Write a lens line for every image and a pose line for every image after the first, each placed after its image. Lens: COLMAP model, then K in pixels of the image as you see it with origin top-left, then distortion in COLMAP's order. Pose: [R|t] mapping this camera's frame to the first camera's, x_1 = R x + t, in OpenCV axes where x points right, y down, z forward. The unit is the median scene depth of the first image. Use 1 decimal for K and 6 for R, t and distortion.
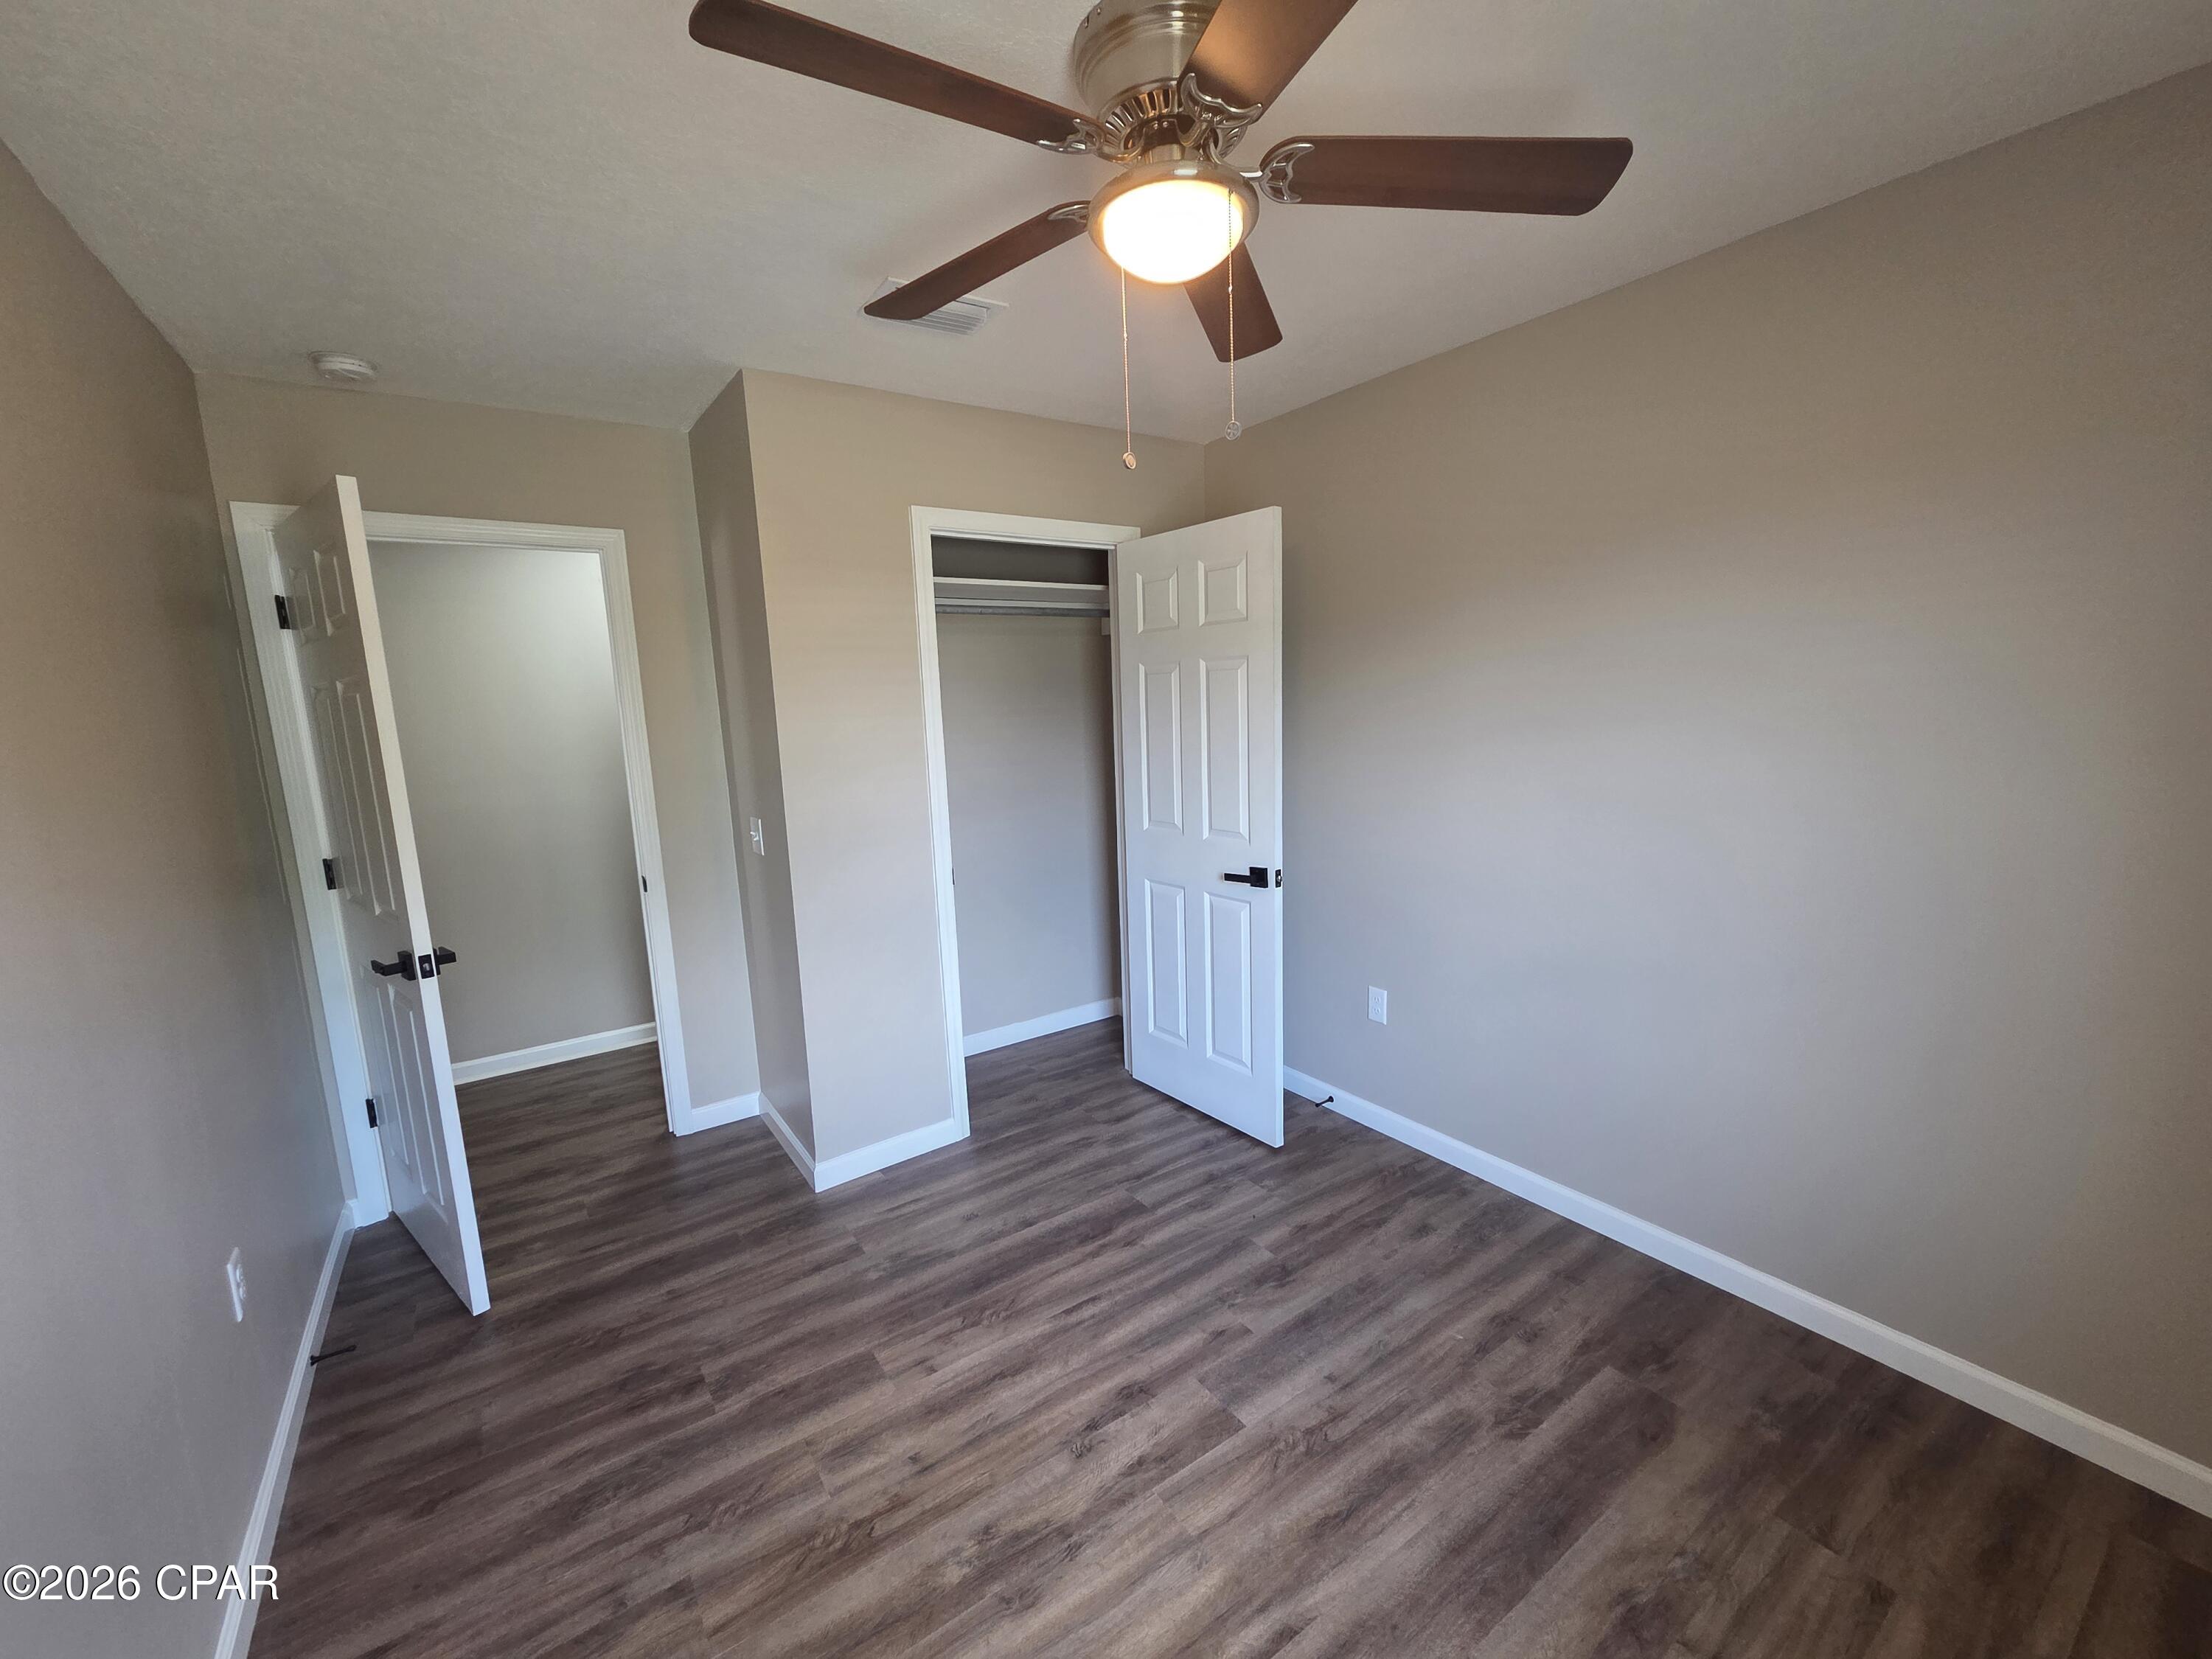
lens RADIAL K [[894.0, 0, 1107.9], [0, 894.0, 853.4], [0, 0, 1]] dist [0.001558, 0.000019]
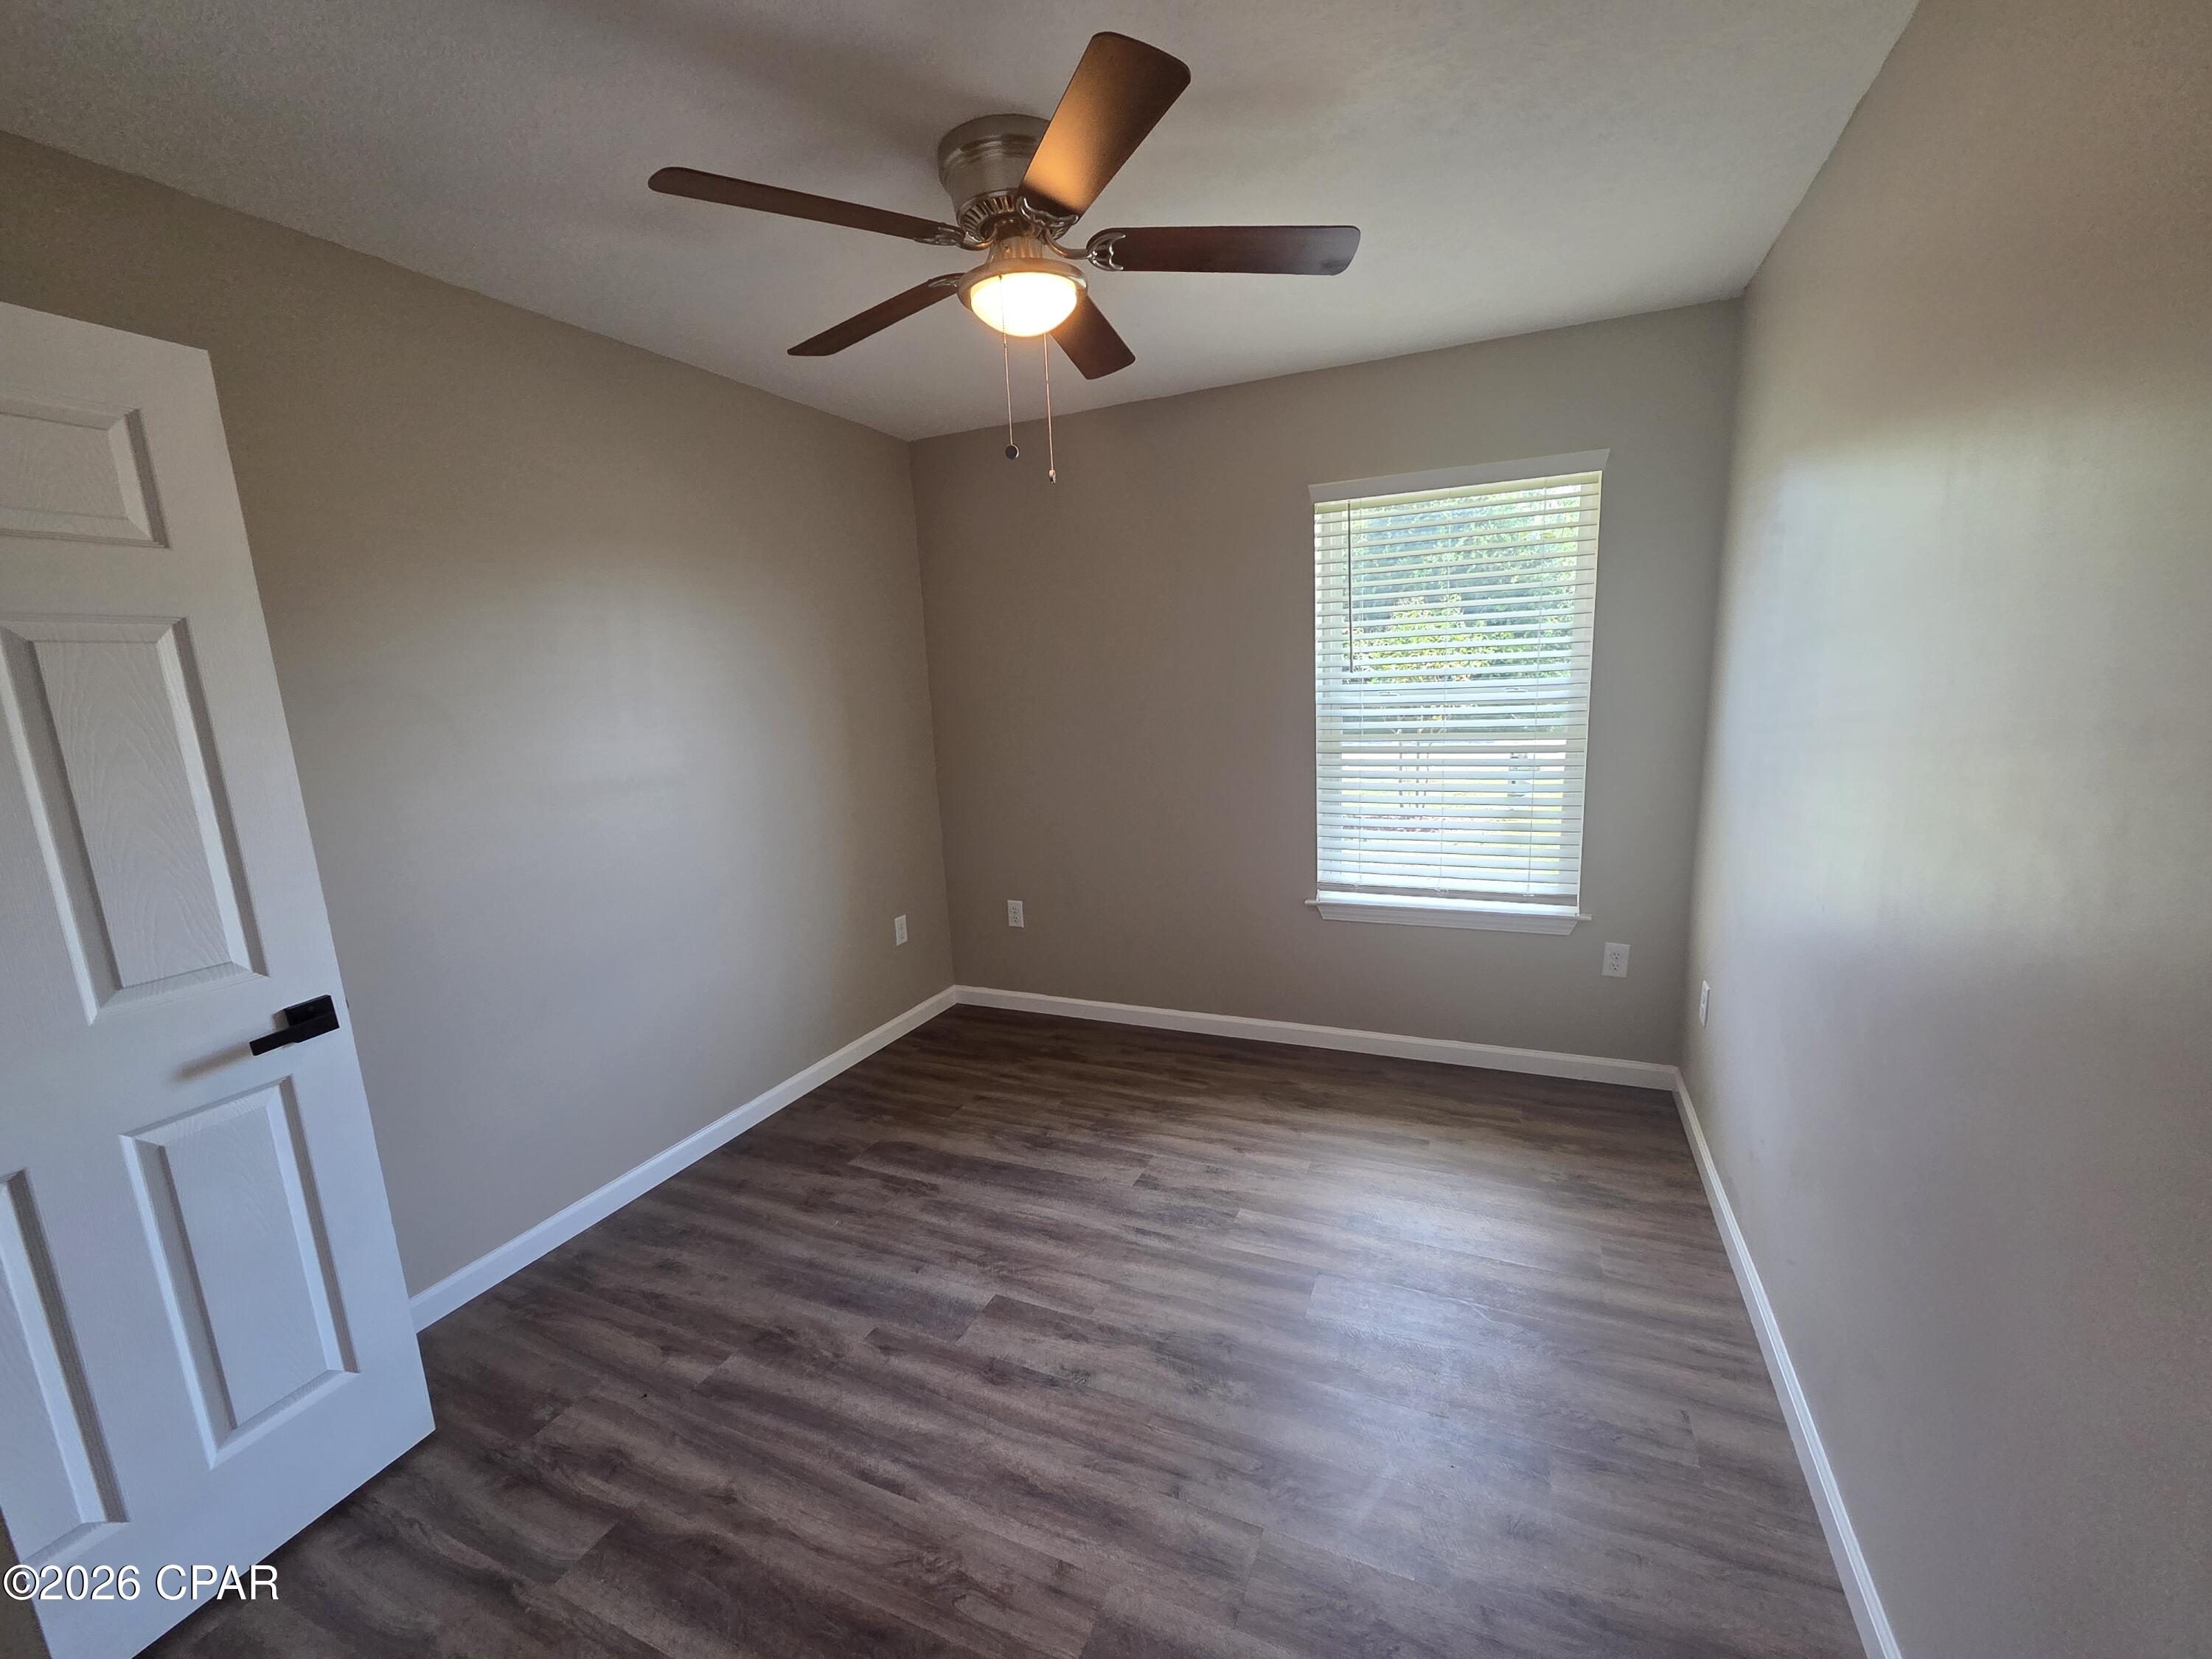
lens RADIAL K [[909.9, 0, 1116.3], [0, 909.9, 845.9], [0, 0, 1]] dist [0.002976, 0.000153]
pose [[-0.521713, -0.106517, 0.846445, -0.805182], [0.207471, 0.946547, 0.246991, -0.161463], [-0.827509, 0.304471, -0.471727, 1.157309]]
